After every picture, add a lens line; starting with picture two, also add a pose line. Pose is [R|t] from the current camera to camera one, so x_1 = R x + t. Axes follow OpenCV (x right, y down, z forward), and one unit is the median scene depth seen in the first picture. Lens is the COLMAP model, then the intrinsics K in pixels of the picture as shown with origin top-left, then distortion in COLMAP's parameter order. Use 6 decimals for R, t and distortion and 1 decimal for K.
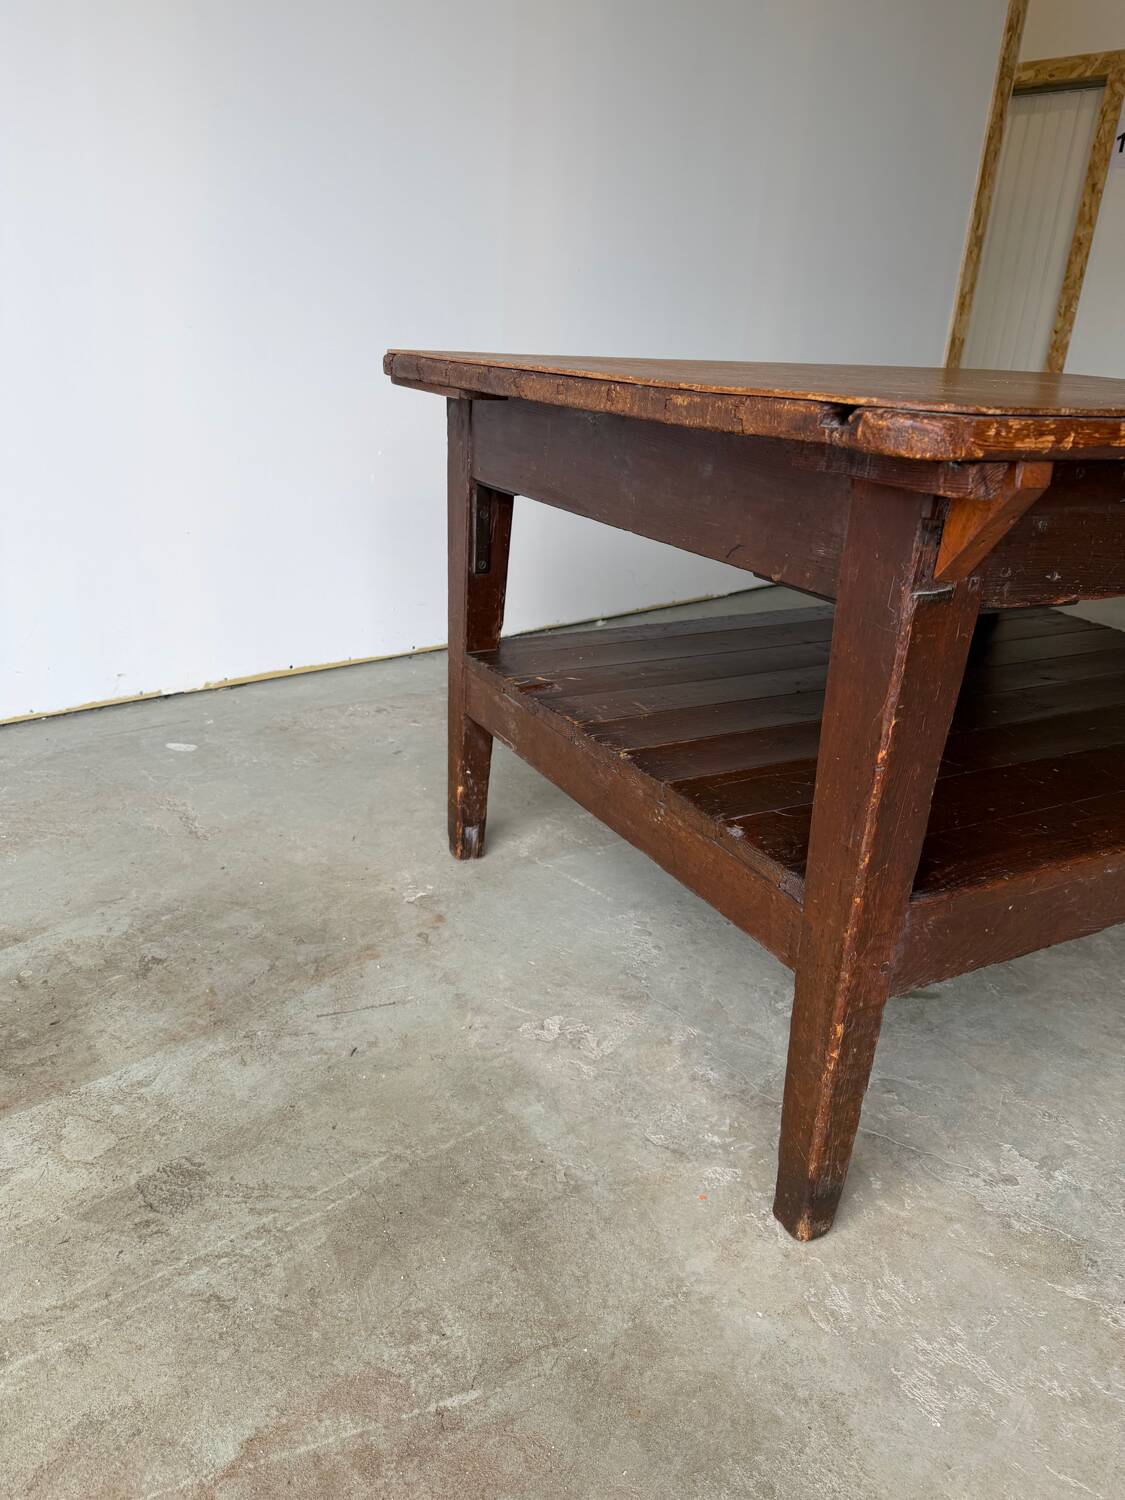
lens RADIAL K [[1053.7, 0, 562.5], [0, 1053.7, 750.0], [0, 0, 1]] dist [0.026353, -0.034885]
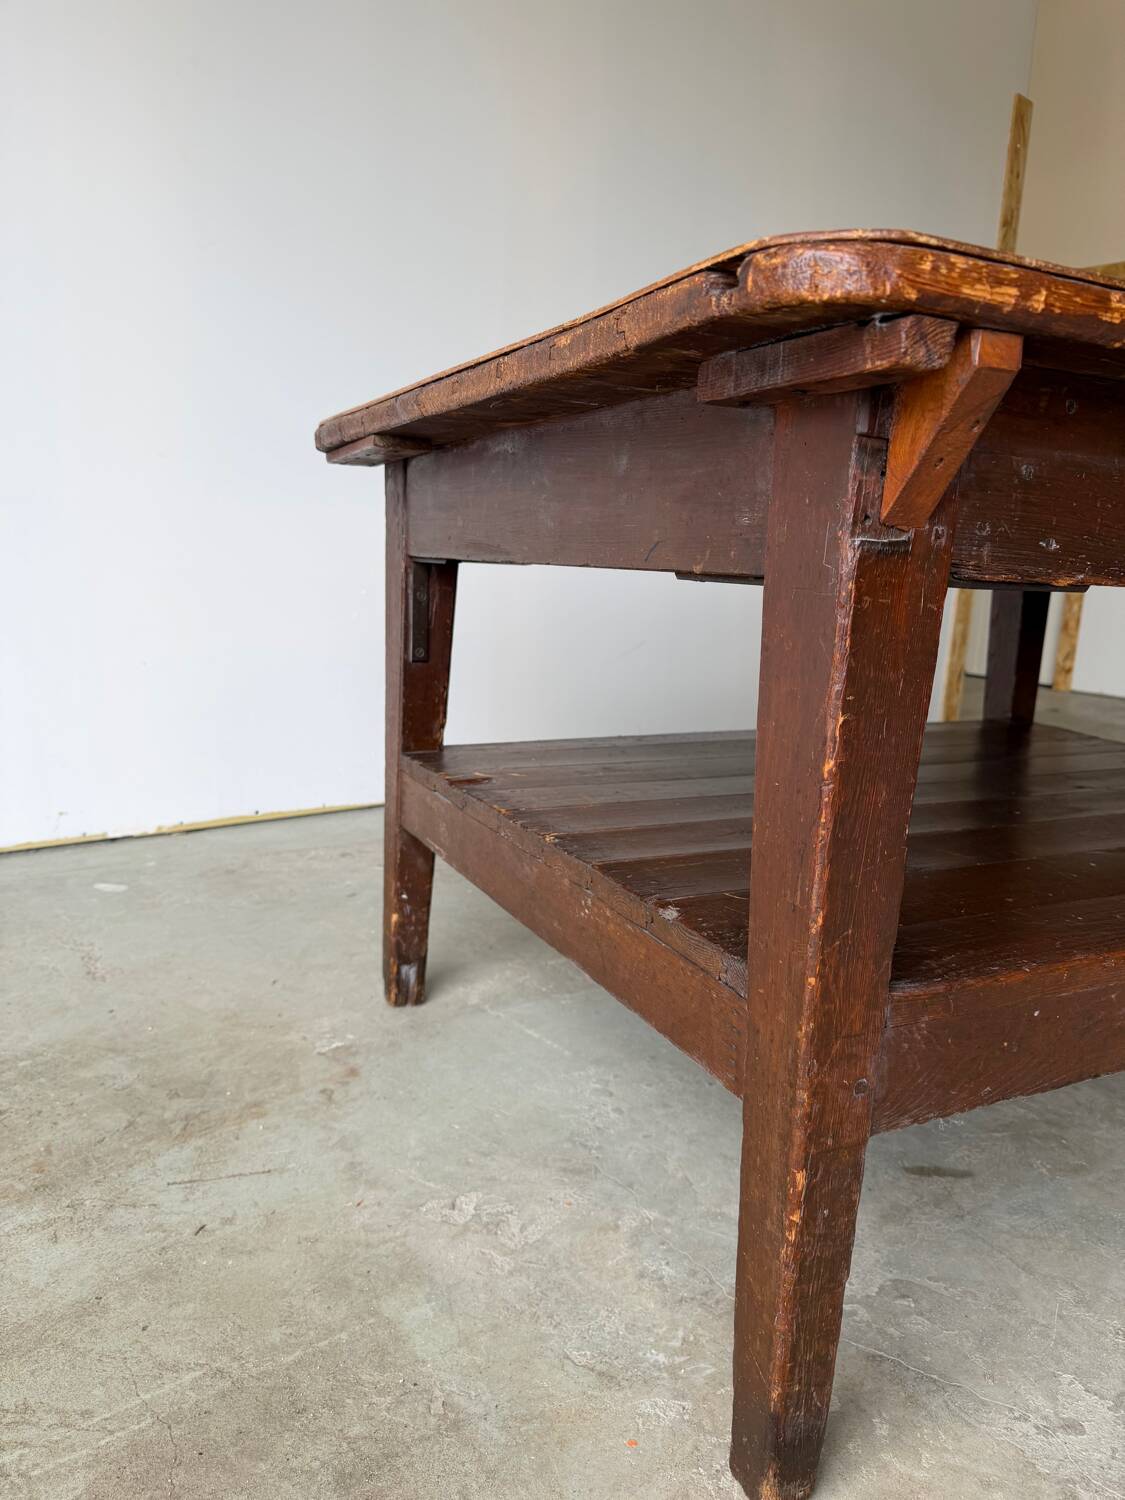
lens RADIAL K [[1063.1, 0, 567.4], [0, 1063.1, 750.2], [0, 0, 1]] dist [0.008749, -0.016002]
pose [[0.999249, 0.000252, -0.038745, 0.115095], [-0.007790, 0.980866, -0.194528, 0.105748], [0.037954, 0.194684, 0.980131, 0.207156]]
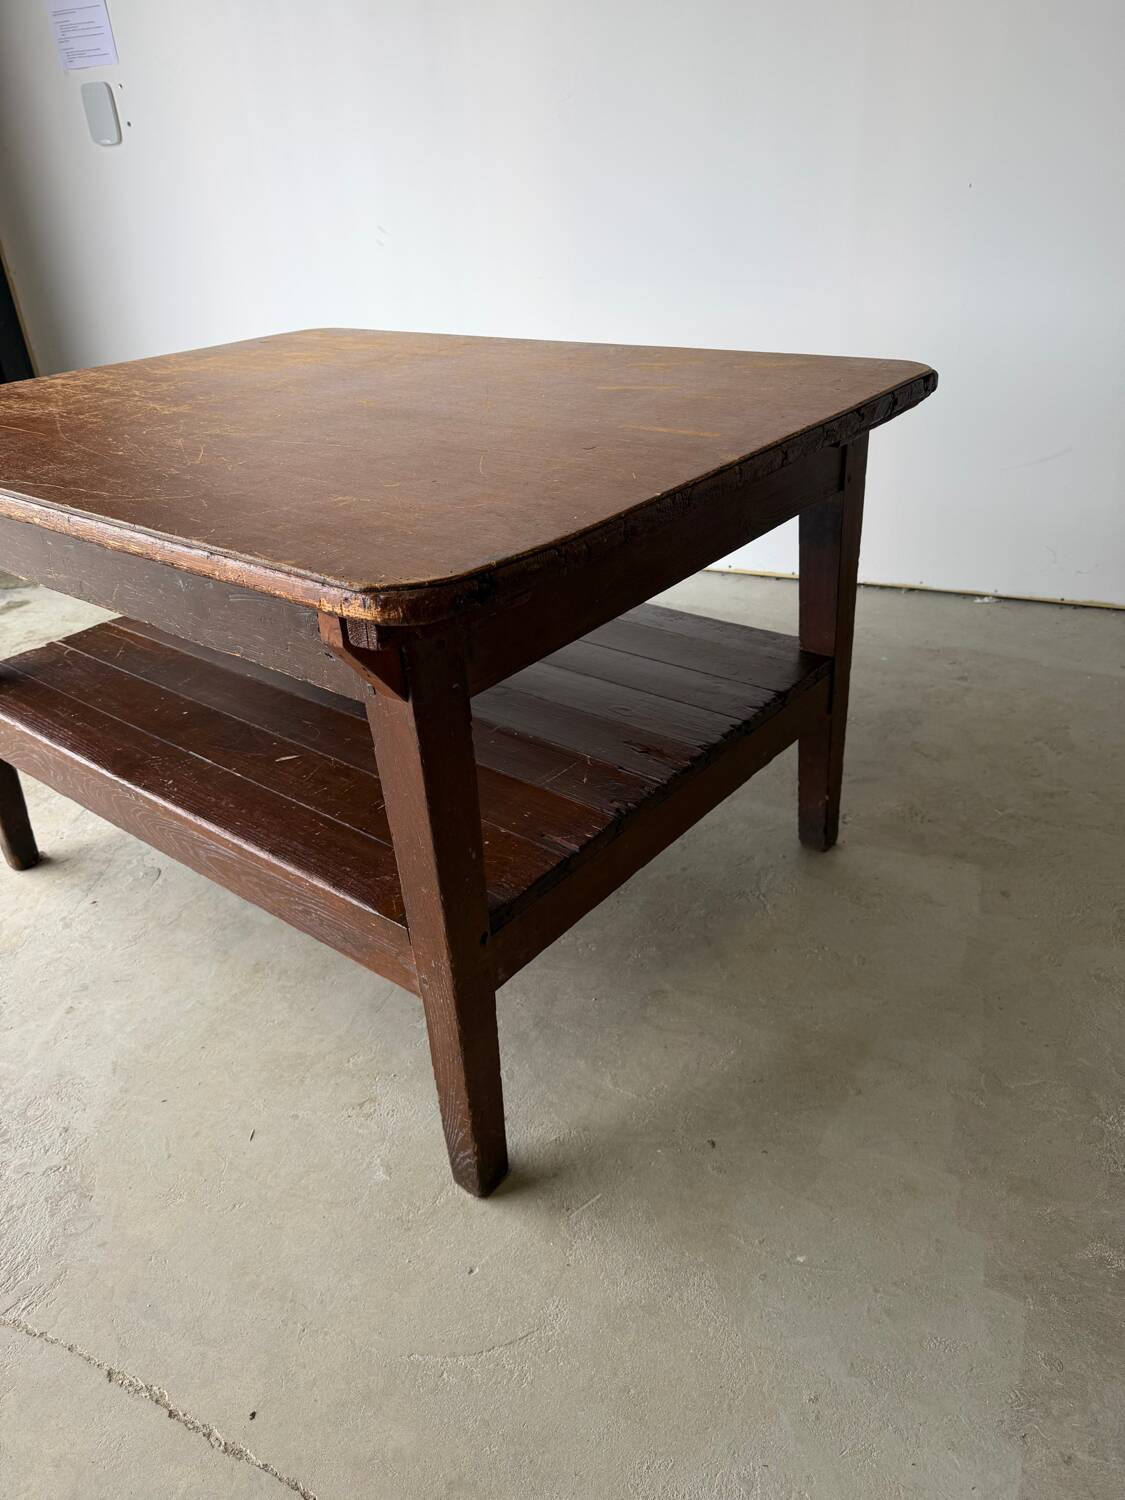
lens RADIAL K [[1053.7, 0, 562.5], [0, 1053.7, 750.0], [0, 0, 1]] dist [0.026353, -0.034885]
pose [[0.389973, 0.382616, -0.837572, 1.964262], [-0.267605, 0.917420, 0.294495, -0.497584], [0.881084, 0.109293, 0.460159, 0.923330]]
